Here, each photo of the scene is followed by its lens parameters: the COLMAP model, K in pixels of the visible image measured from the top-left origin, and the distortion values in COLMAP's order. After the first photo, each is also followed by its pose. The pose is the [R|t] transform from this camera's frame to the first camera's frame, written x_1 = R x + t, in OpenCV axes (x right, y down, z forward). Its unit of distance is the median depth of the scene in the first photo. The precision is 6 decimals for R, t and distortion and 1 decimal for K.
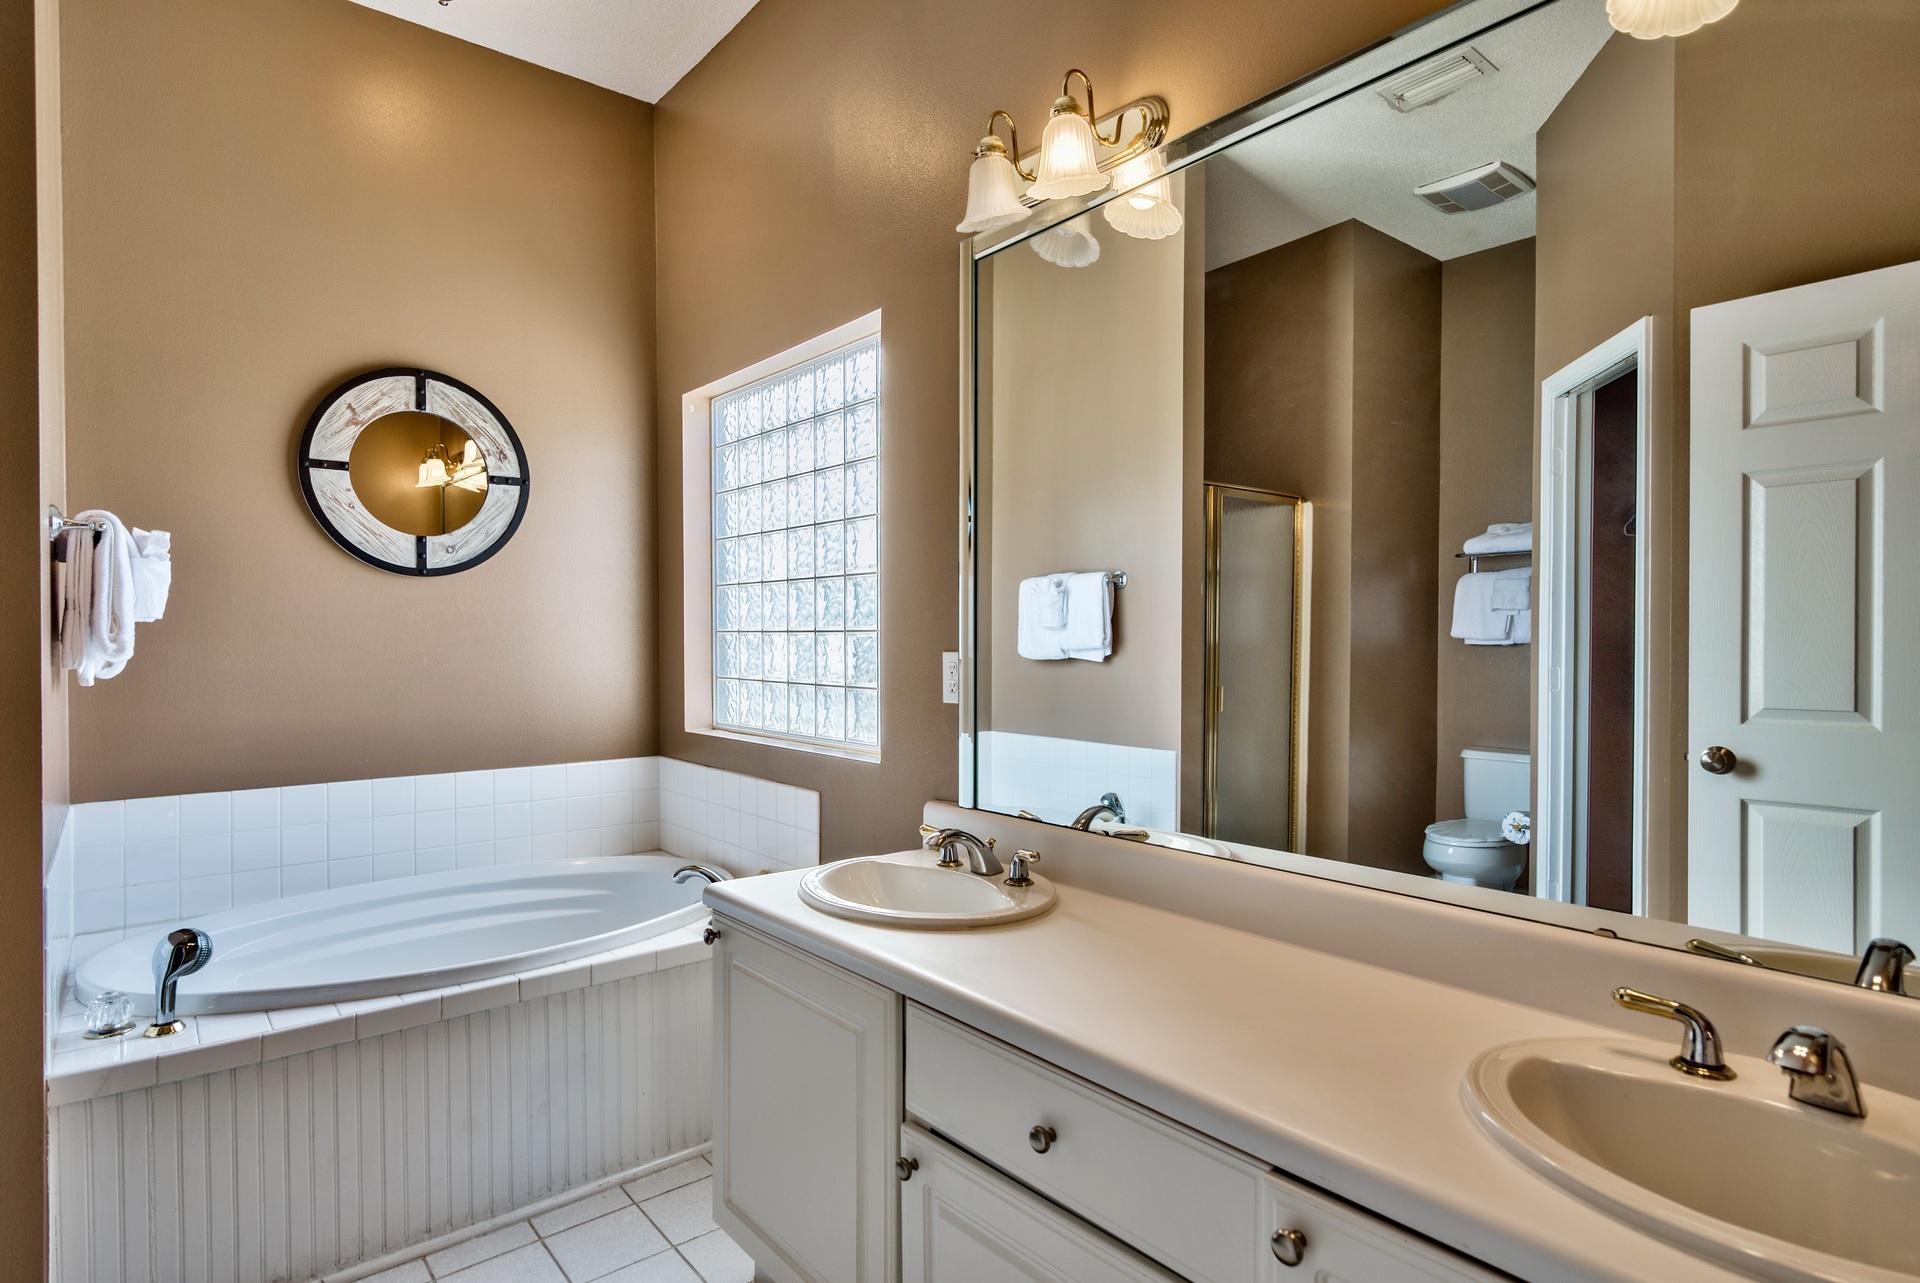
lens RADIAL K [[1032.4, 0, 960.0], [0, 1032.4, 641.5], [0, 0, 1]] dist [0.012972, 0.000151]
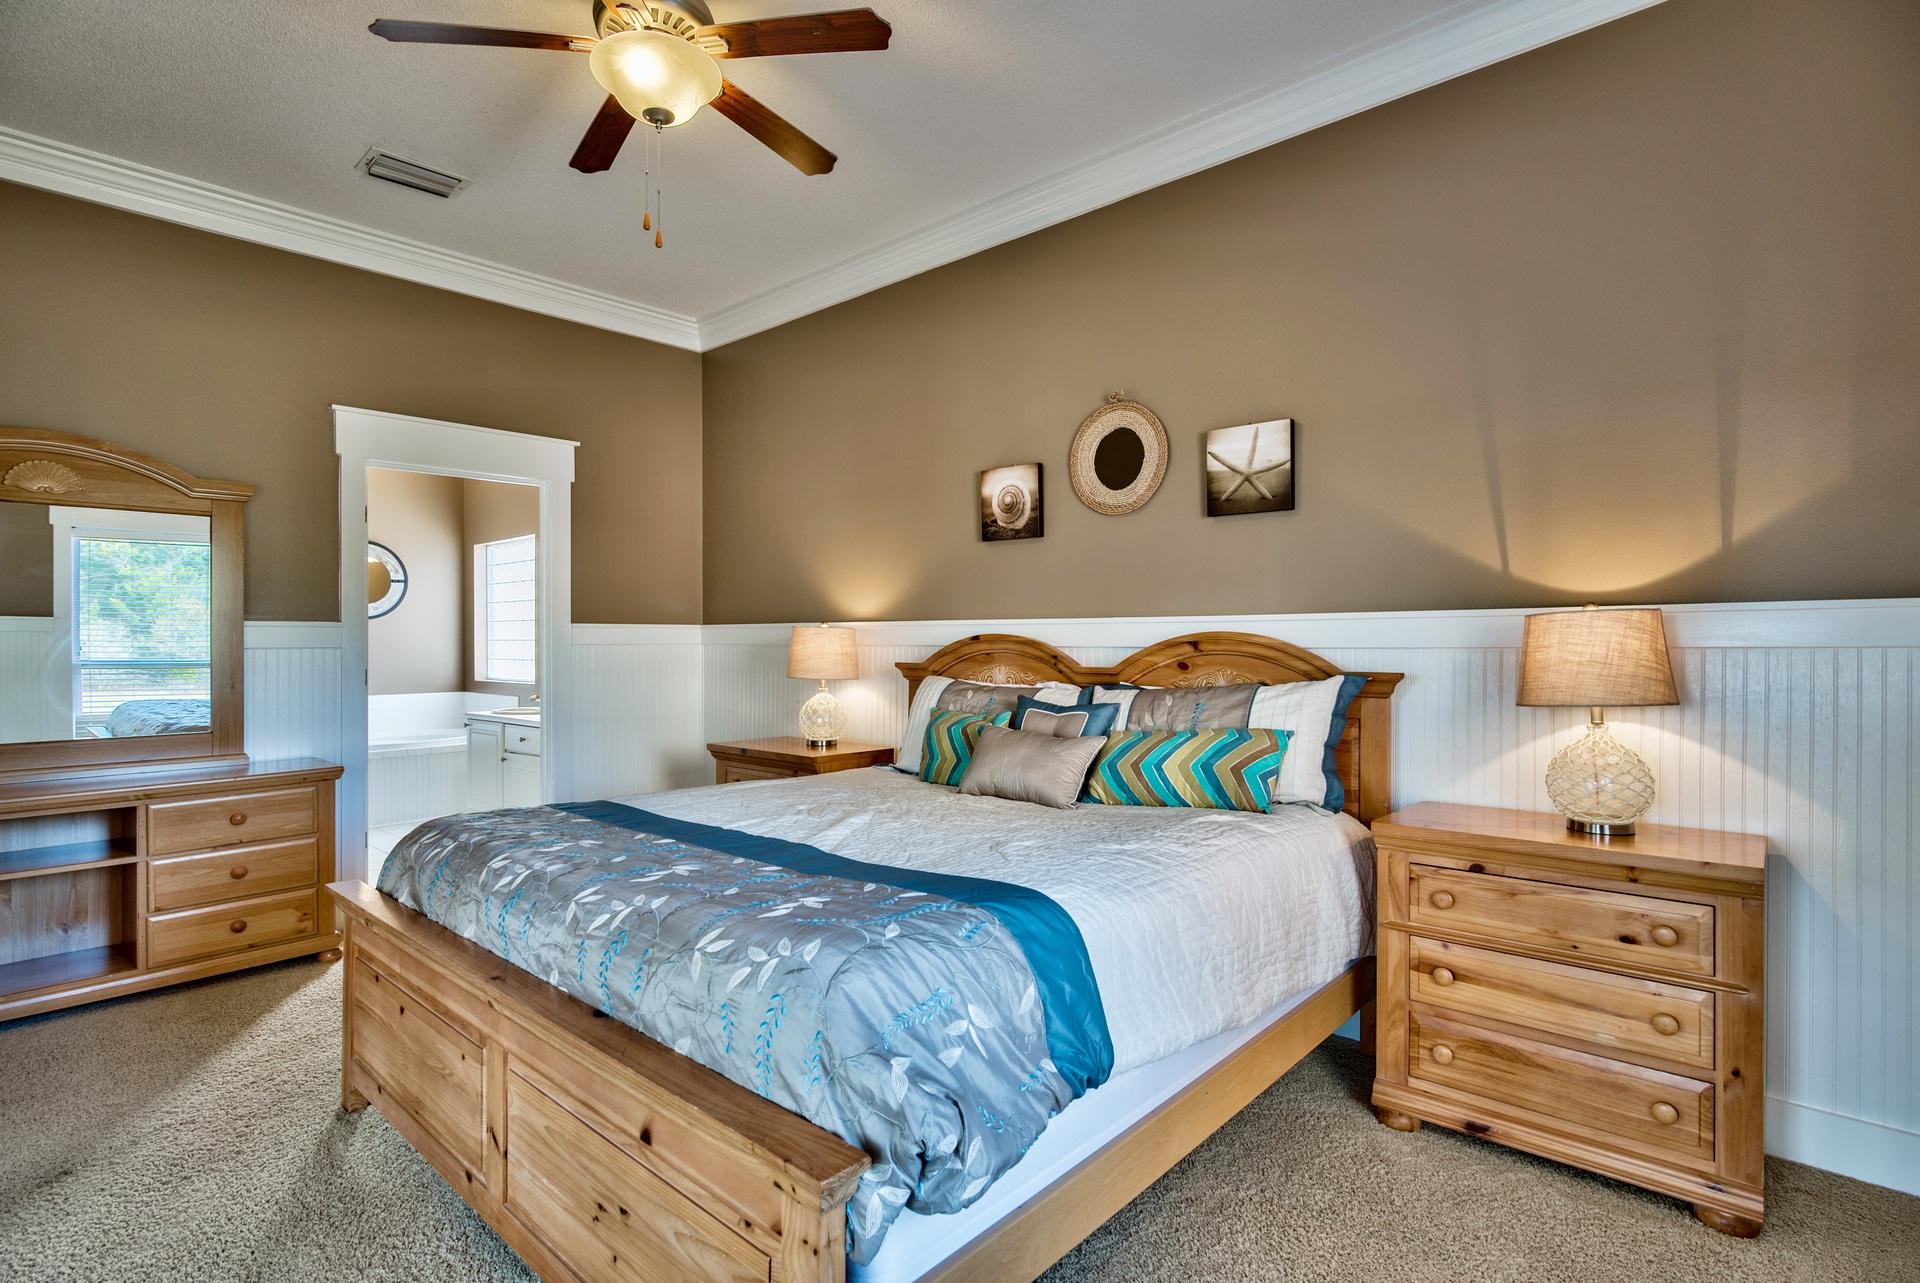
lens RADIAL K [[947.9, 0, 960.0], [0, 947.9, 641.5], [0, 0, 1]] dist [0.000006, 0.000802]
pose [[0.989637, -0.004329, 0.143528, 0.629789], [0.005487, 0.999956, -0.007673, 0.020312], [-0.143489, 0.008382, 0.989616, -1.598498]]
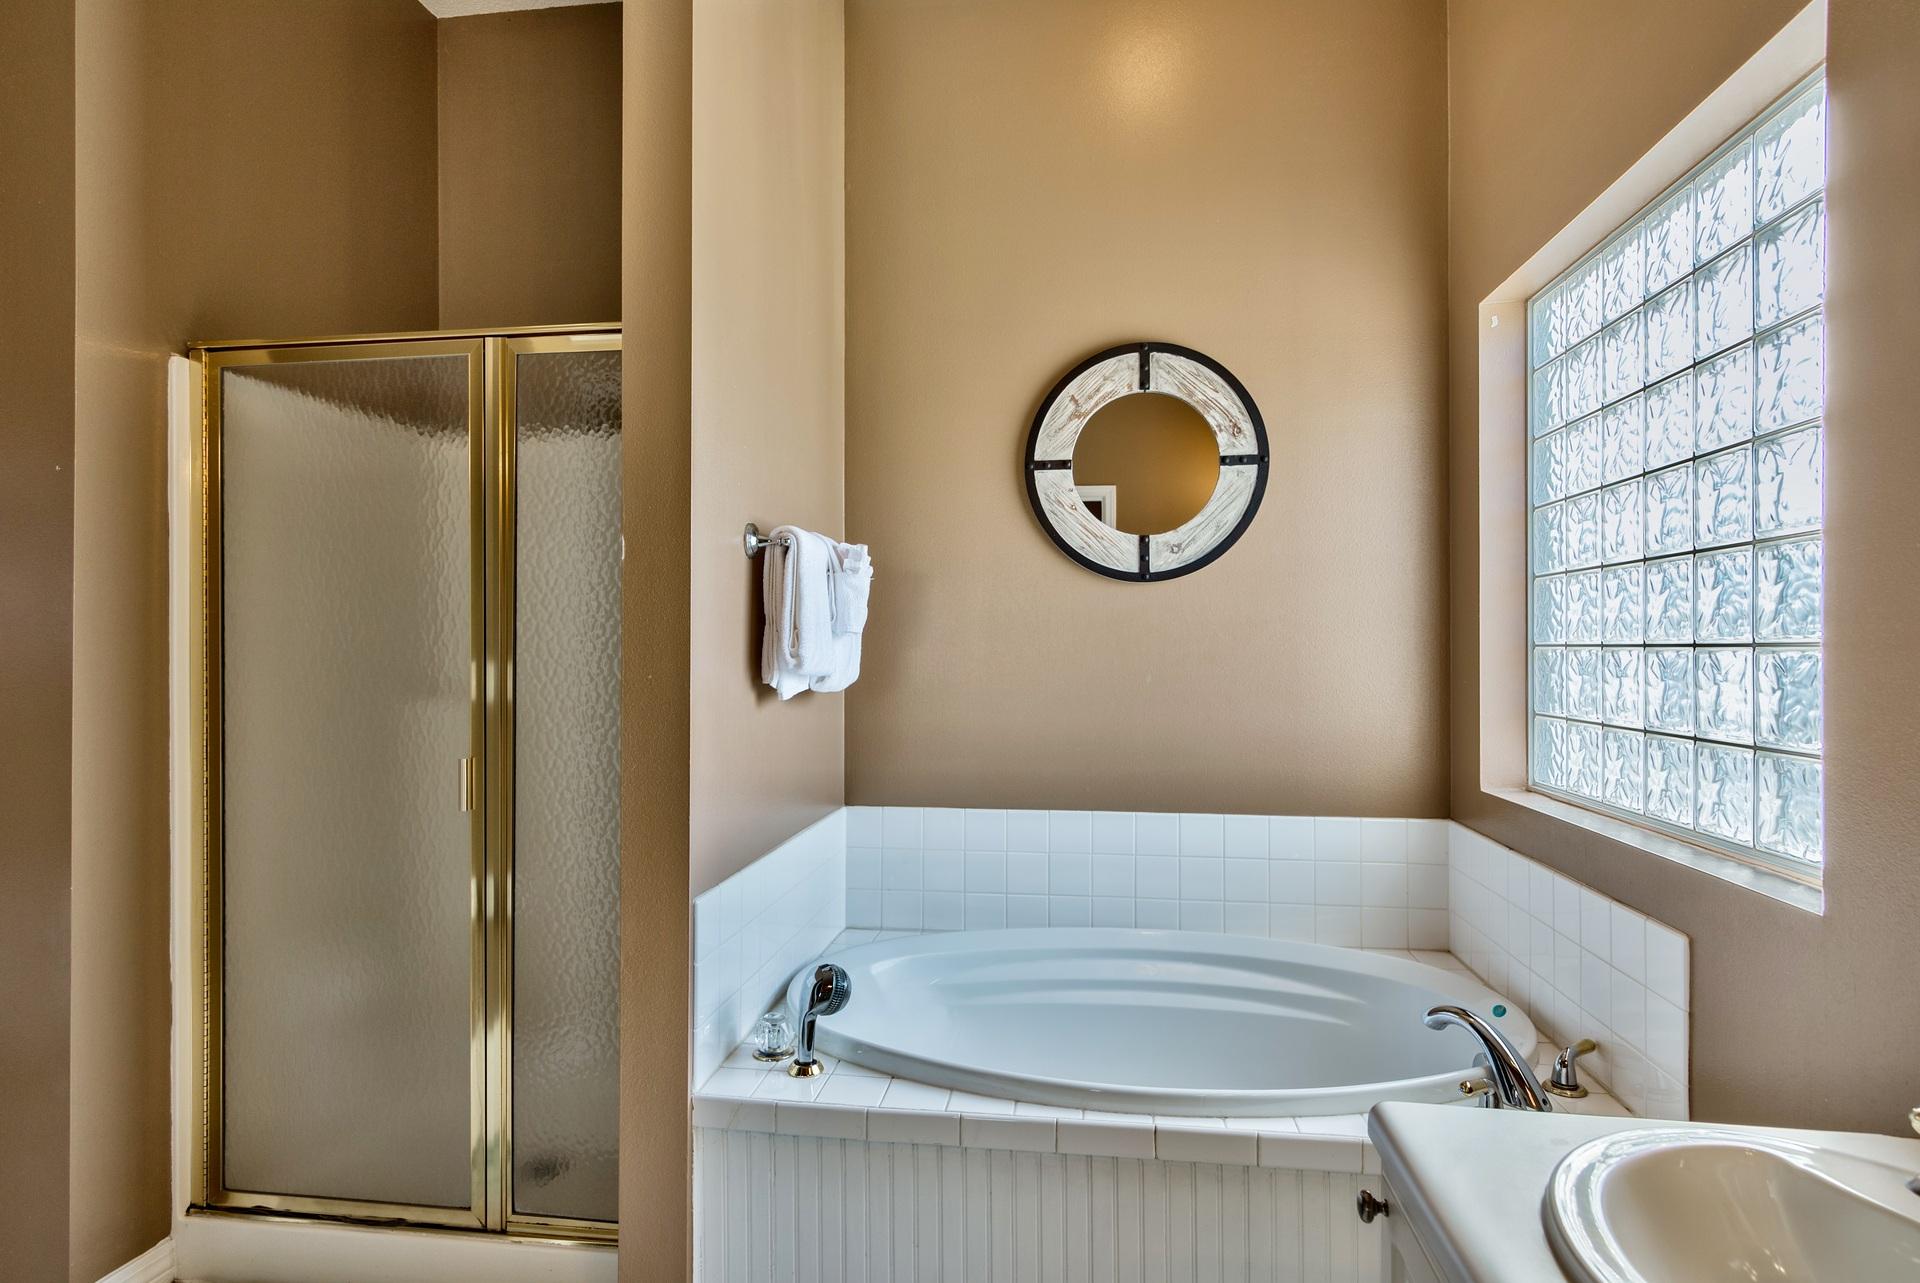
lens RADIAL K [[1019.5, 0, 960.0], [0, 1019.5, 641.5], [0, 0, 1]] dist [0.007814, 0.001692]
pose [[0.665094, -0.003185, -0.746753, 0.012924], [-0.006587, 0.999927, -0.010131, -0.003577], [0.746731, 0.011657, 0.665024, 0.322510]]
